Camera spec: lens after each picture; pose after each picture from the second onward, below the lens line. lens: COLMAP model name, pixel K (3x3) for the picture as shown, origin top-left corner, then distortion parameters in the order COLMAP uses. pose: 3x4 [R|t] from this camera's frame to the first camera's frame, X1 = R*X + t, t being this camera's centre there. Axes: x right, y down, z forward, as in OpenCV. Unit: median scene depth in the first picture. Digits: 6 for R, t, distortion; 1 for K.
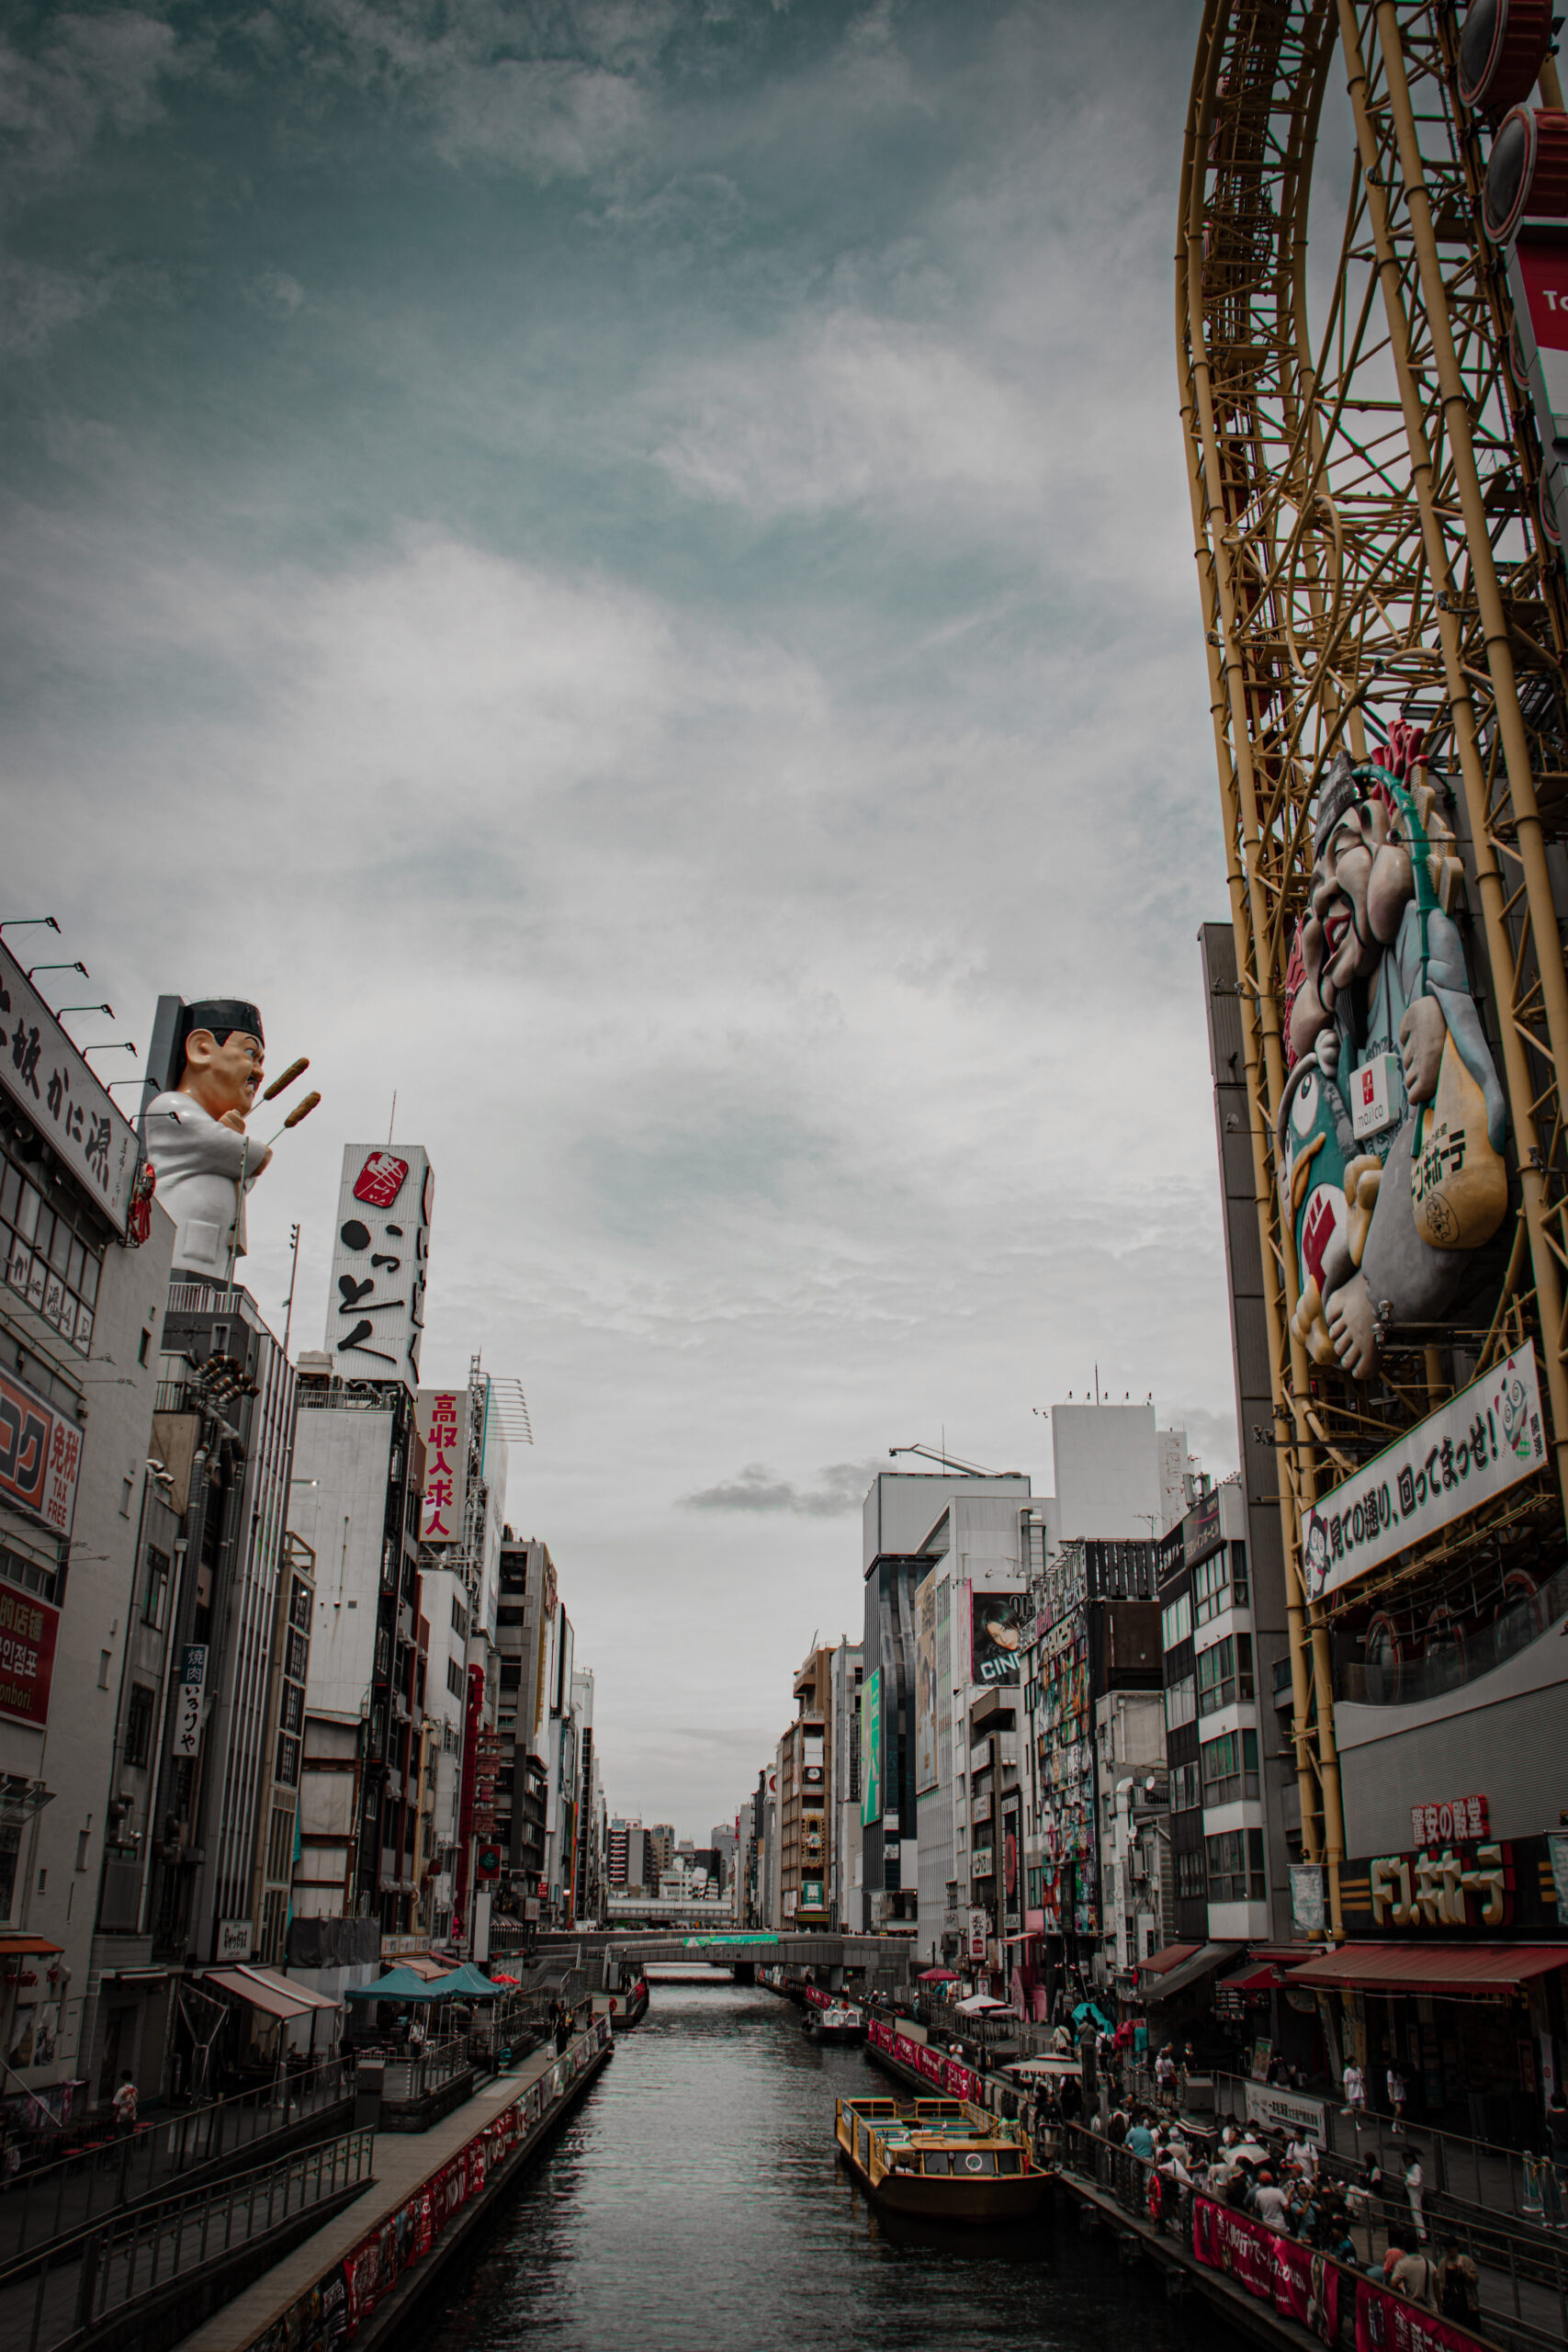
lens RADIAL K [[1935.6, 0, 784.0], [0, 1935.6, 1176.0], [0, 0, 1]] dist [-0.178839, 0.167854]
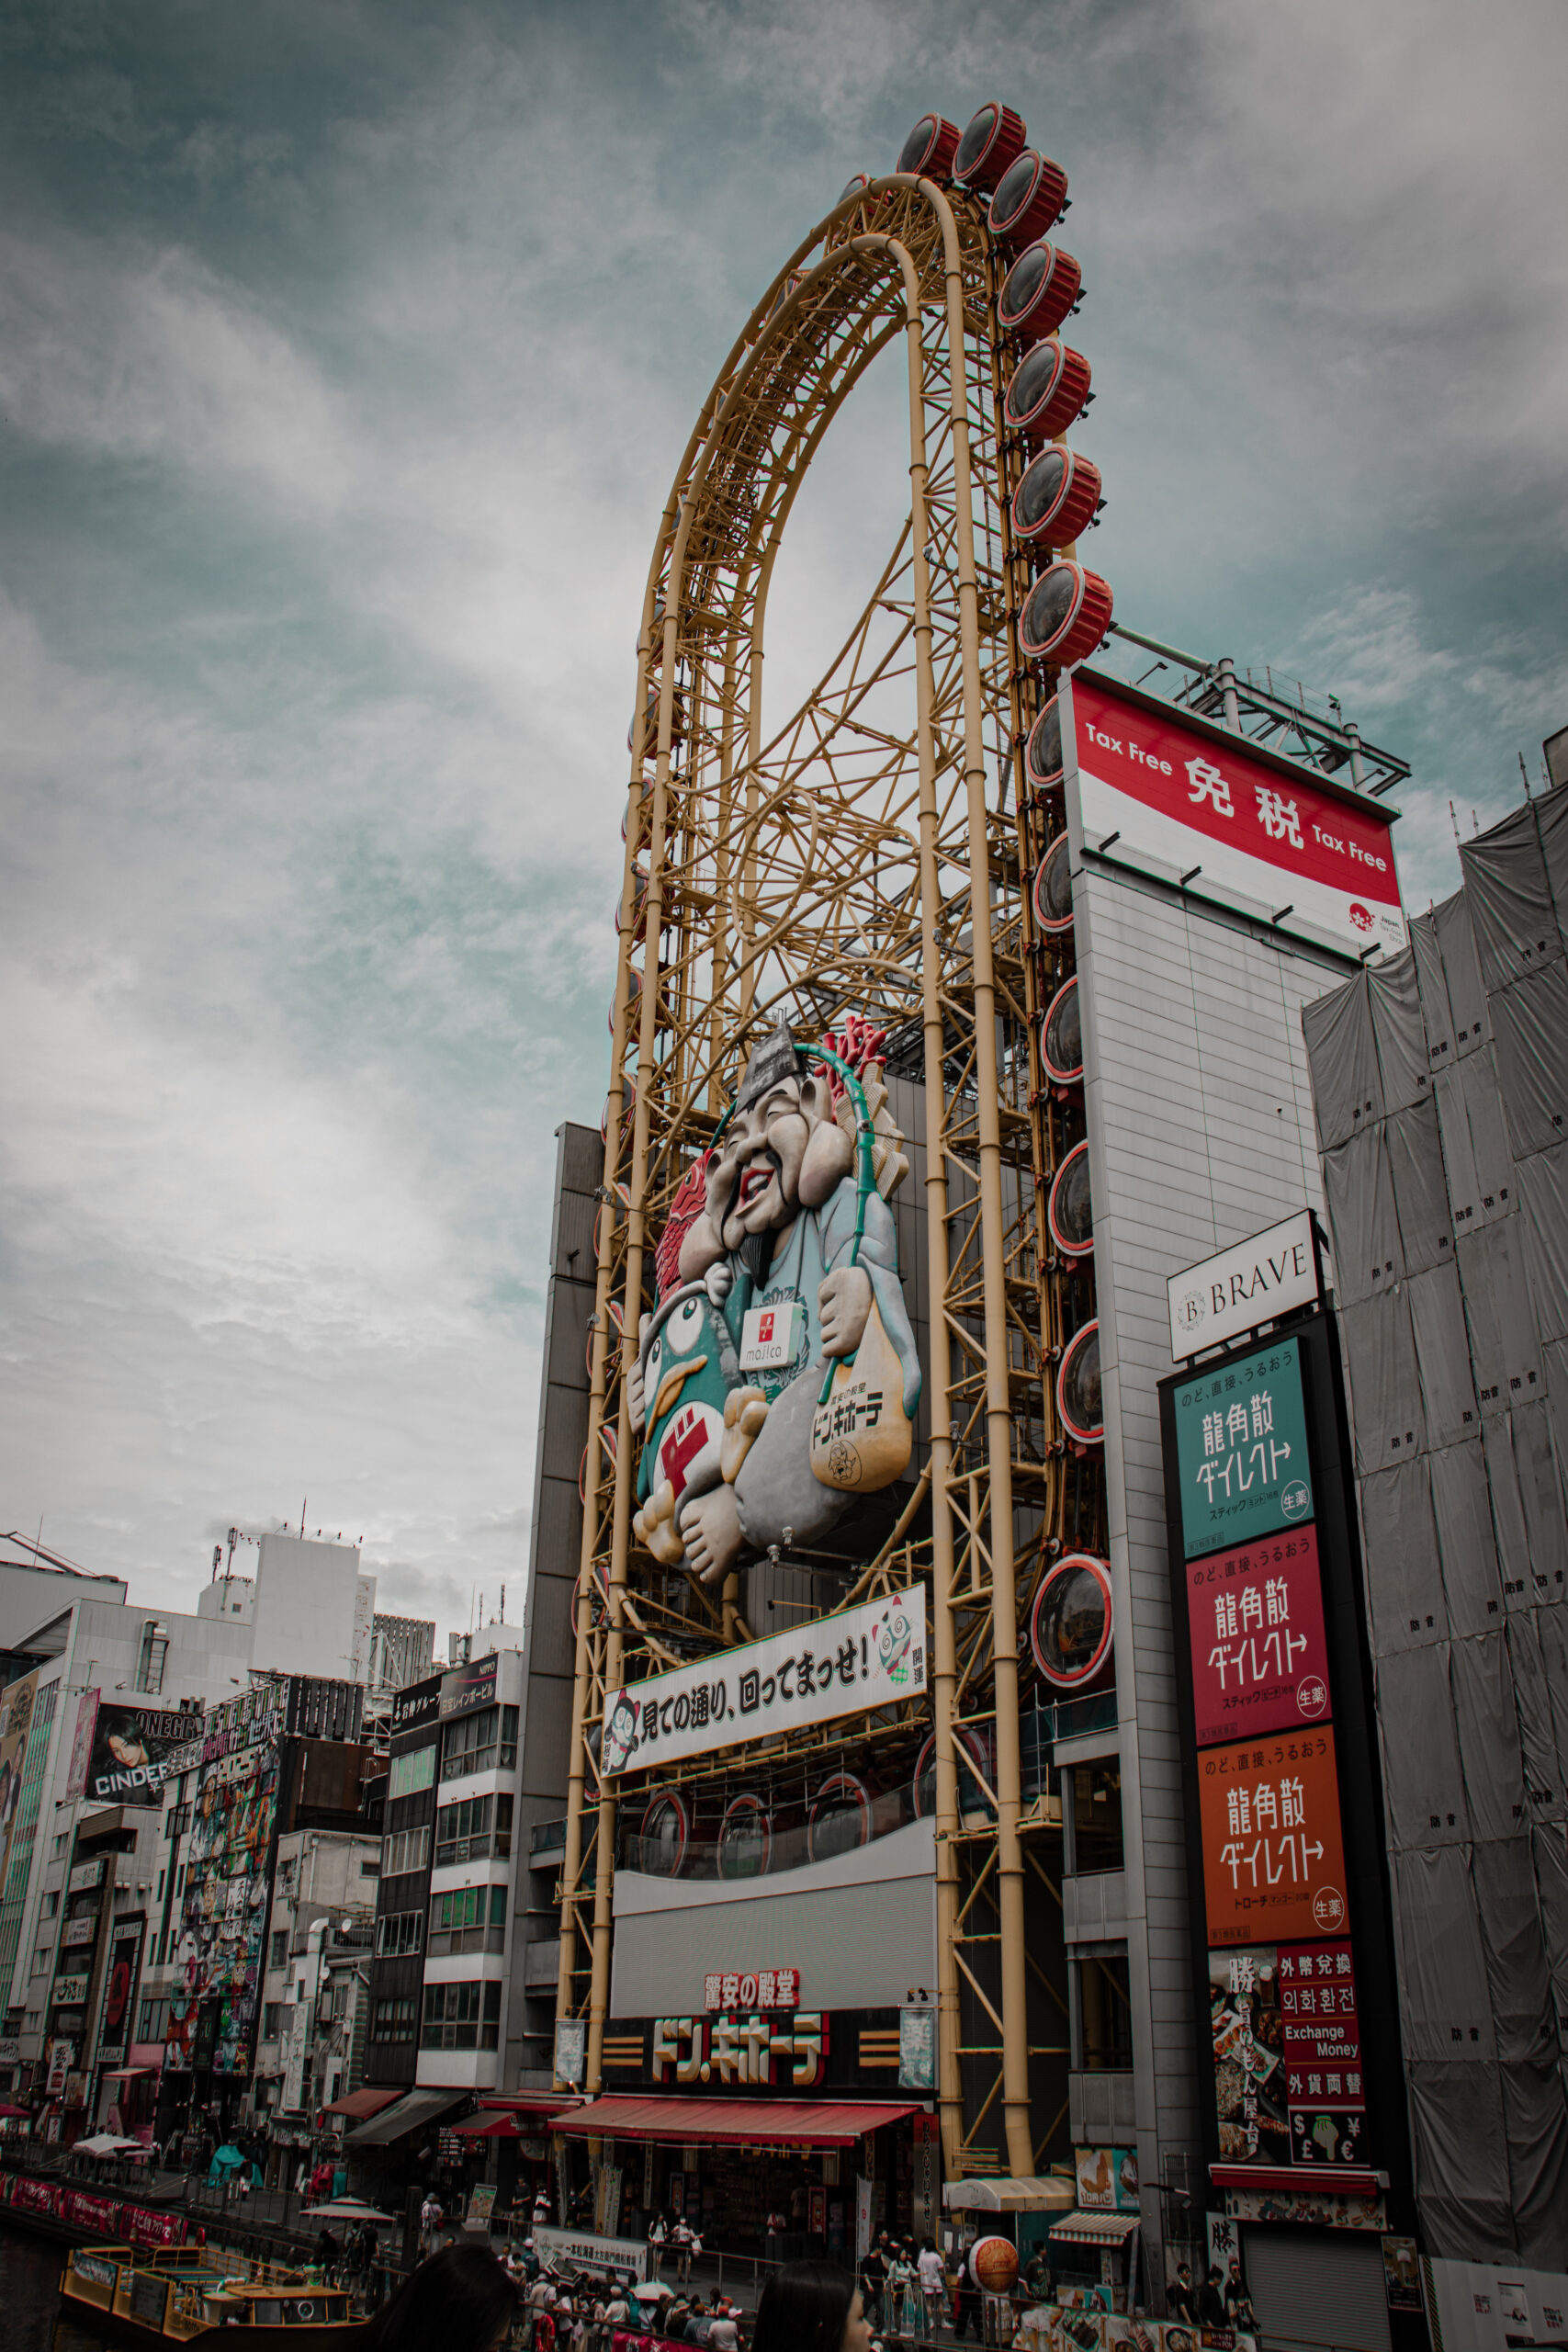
lens RADIAL K [[1935.6, 0, 784.0], [0, 1935.6, 1176.0], [0, 0, 1]] dist [-0.178839, 0.167854]
pose [[0.875134, 0.211931, 0.435002, -0.183722], [-0.183110, 0.977176, -0.107697, -0.012032], [-0.447897, 0.014596, 0.893966, -0.022026]]
